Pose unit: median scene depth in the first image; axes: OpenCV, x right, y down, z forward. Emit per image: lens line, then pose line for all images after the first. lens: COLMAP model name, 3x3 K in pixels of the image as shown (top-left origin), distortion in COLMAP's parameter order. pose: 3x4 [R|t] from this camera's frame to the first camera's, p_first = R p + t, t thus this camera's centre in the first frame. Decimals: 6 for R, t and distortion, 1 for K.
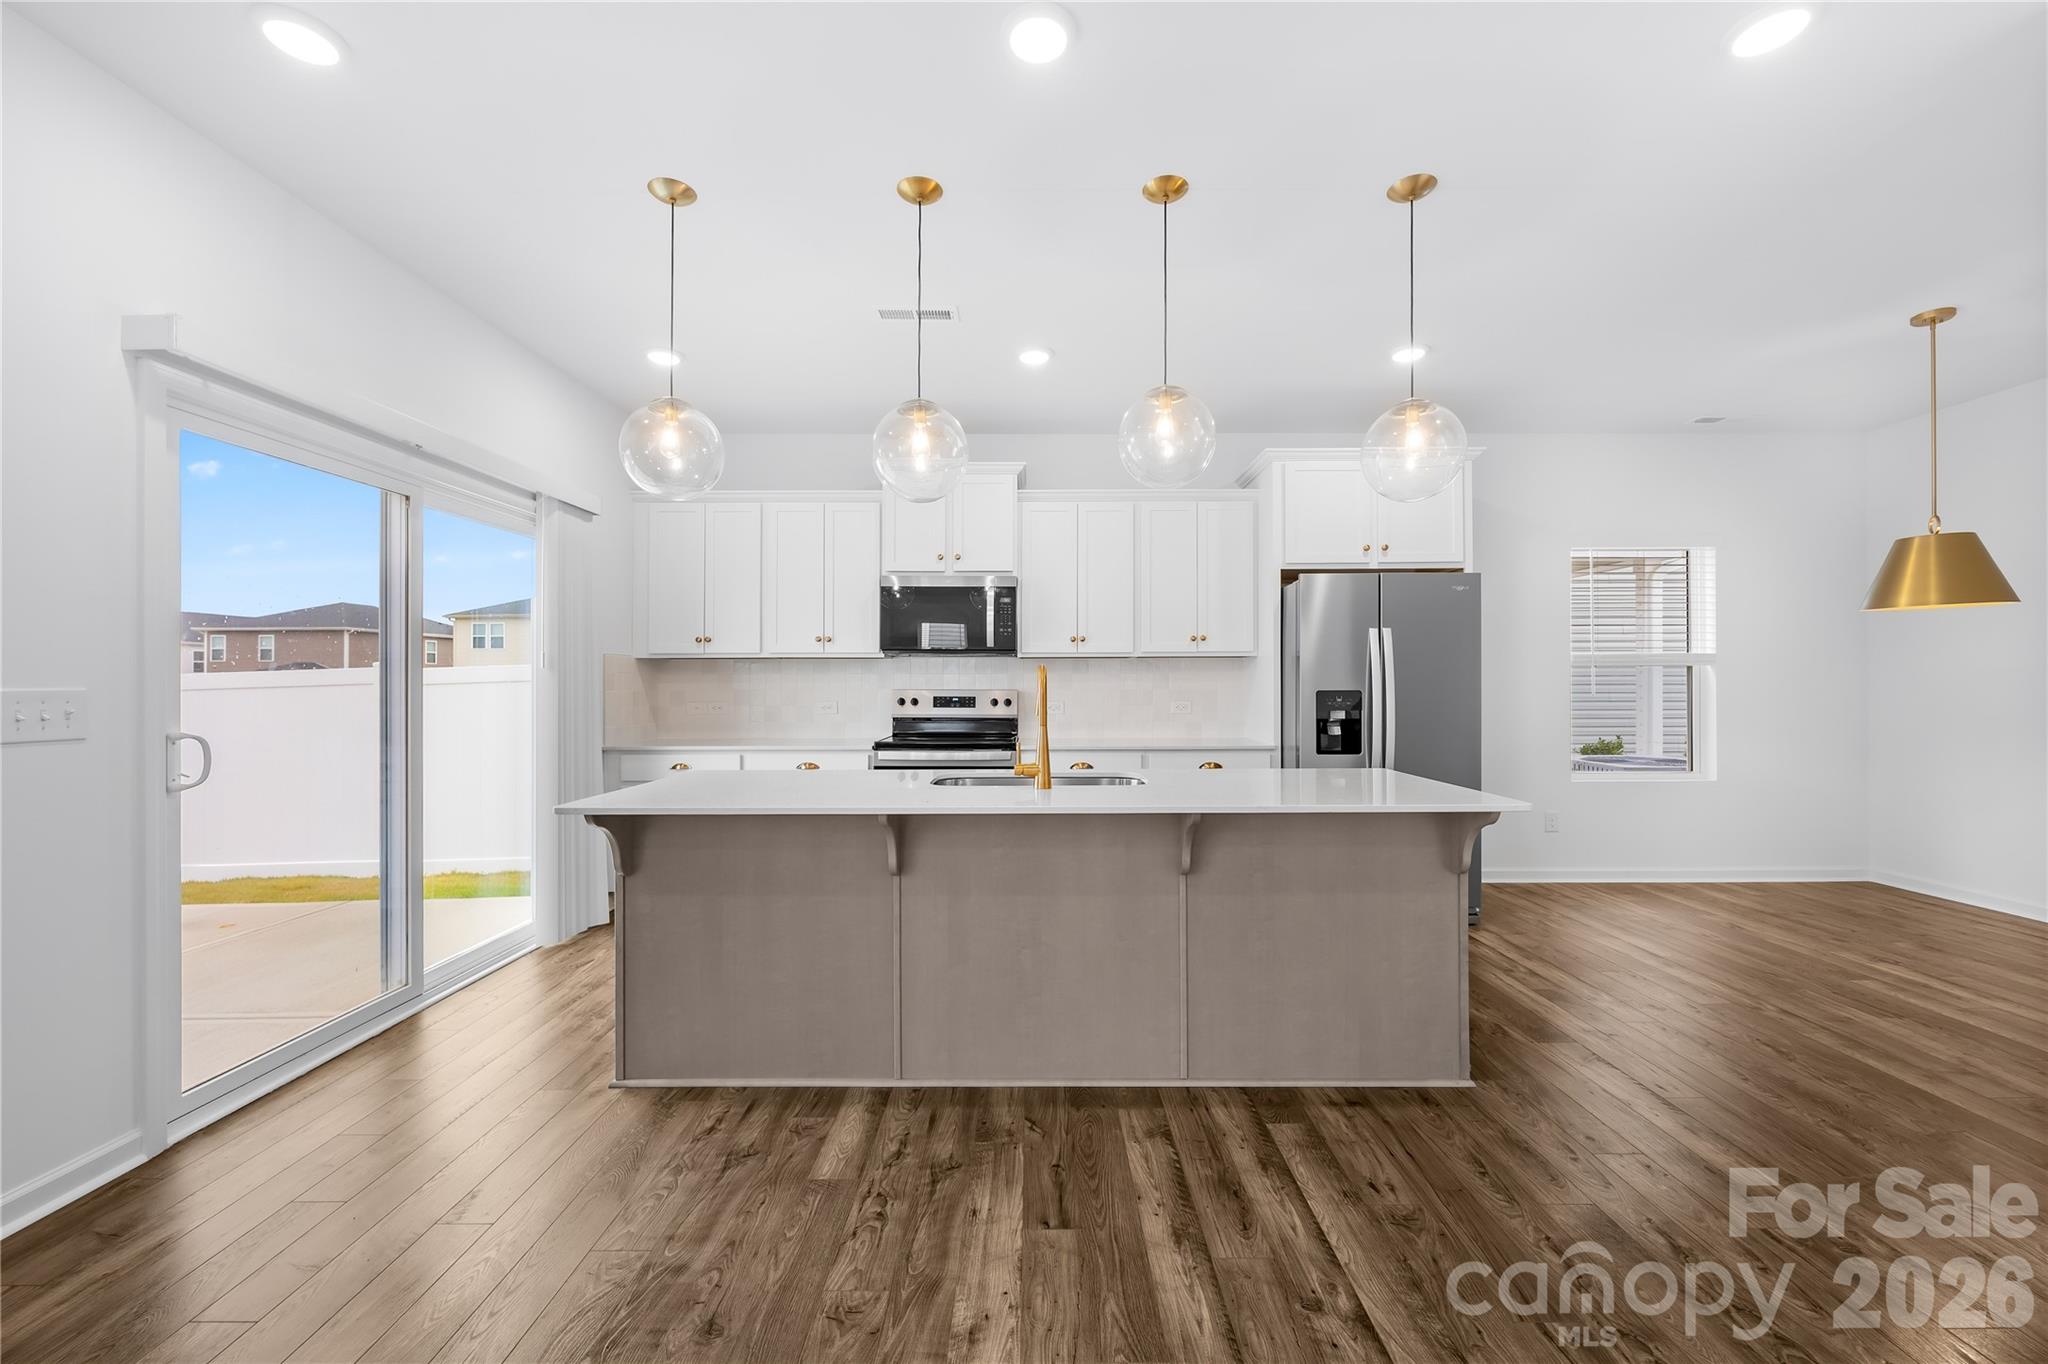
lens RADIAL K [[804.5, 0, 1021.4], [0, 804.5, 682.7], [0, 0, 1]] dist [-0.006042, 0.001385]
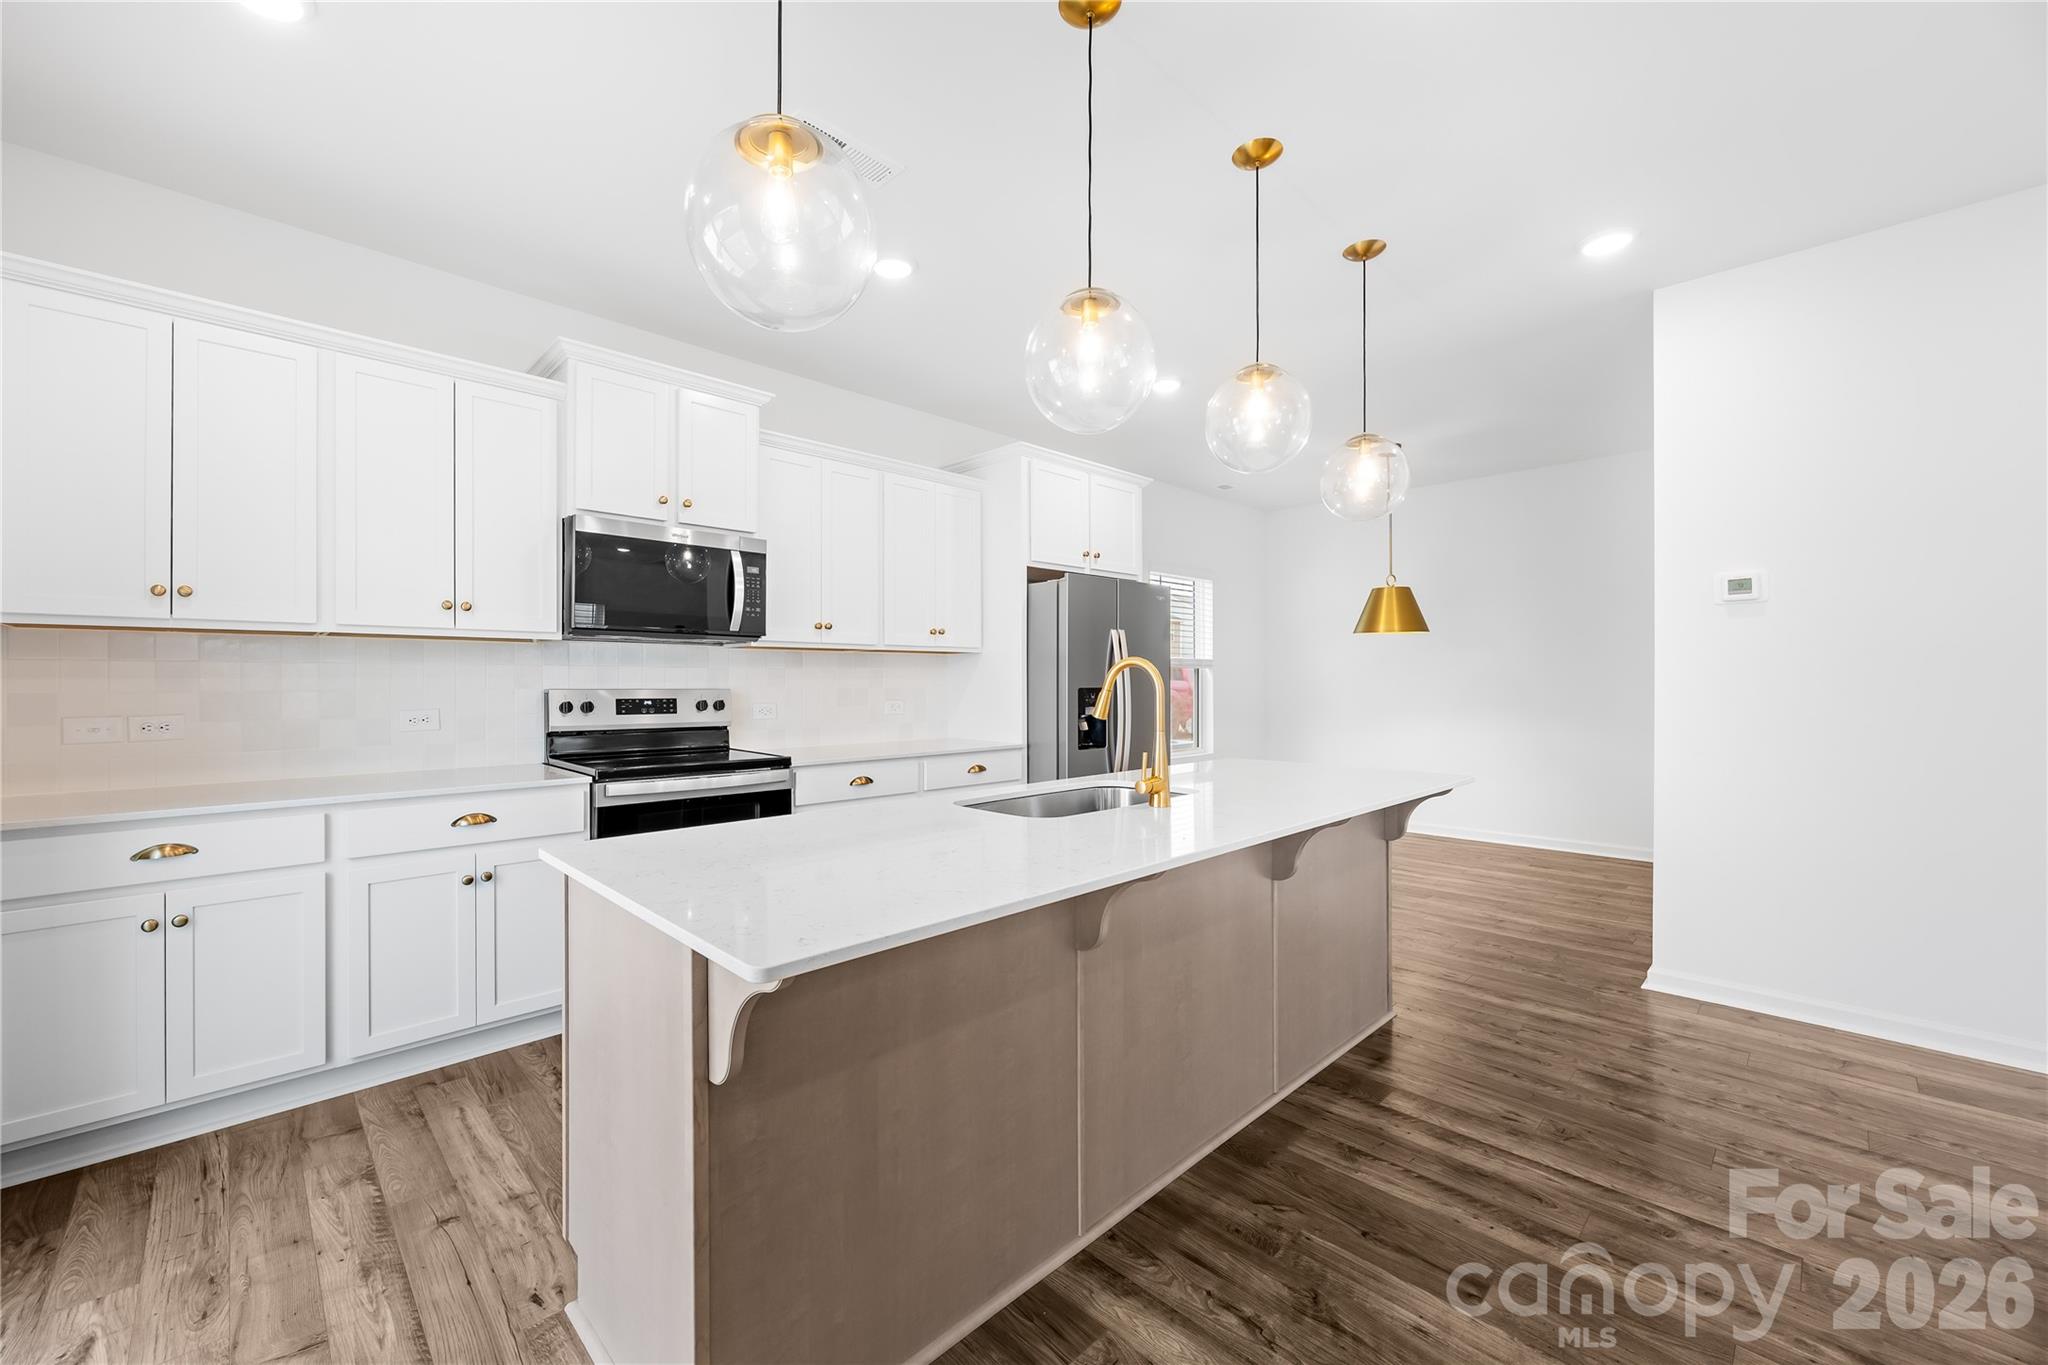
lens RADIAL K [[804.5, 0, 1000.8], [0, 804.5, 684.0], [0, 0, 1]] dist [-0.006042, 0.001385]
pose [[0.717856, -0.000681, 0.696192, -0.410684], [-0.003728, 0.999981, 0.004823, -0.000151], [-0.696182, -0.006058, 0.717840, 0.315378]]
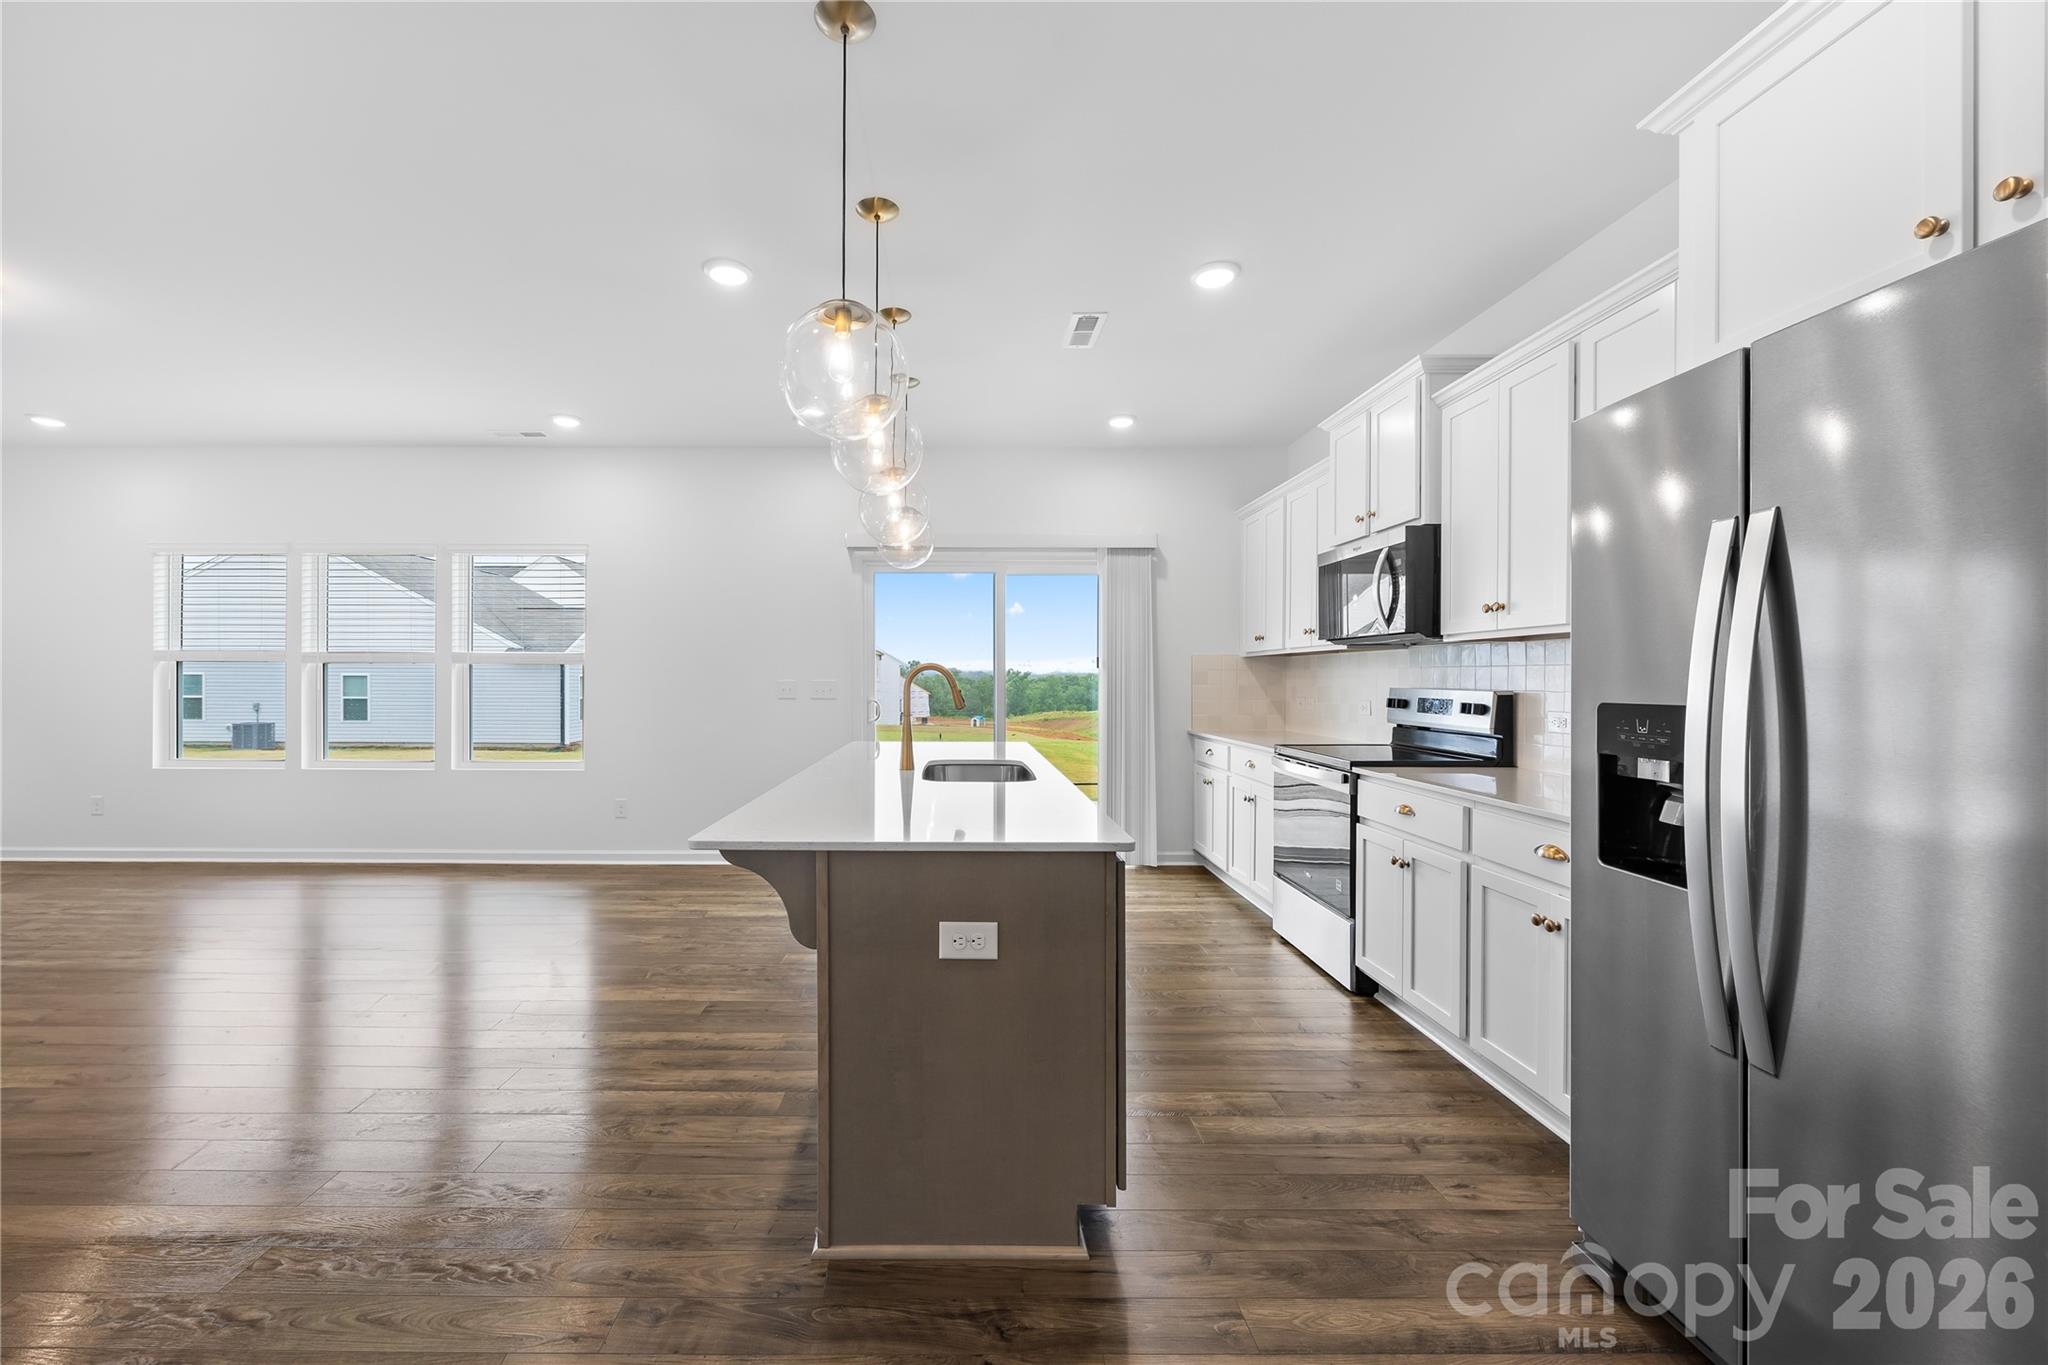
lens RADIAL K [[804.5, 0, 1009.0], [0, 804.5, 680.2], [0, 0, 1]] dist [-0.006042, 0.001385]
pose [[0.047419, 0.001911, -0.998873, 0.736197], [-0.001824, 0.999997, 0.001826, -0.001435], [0.998873, 0.001735, 0.047422, 0.659214]]
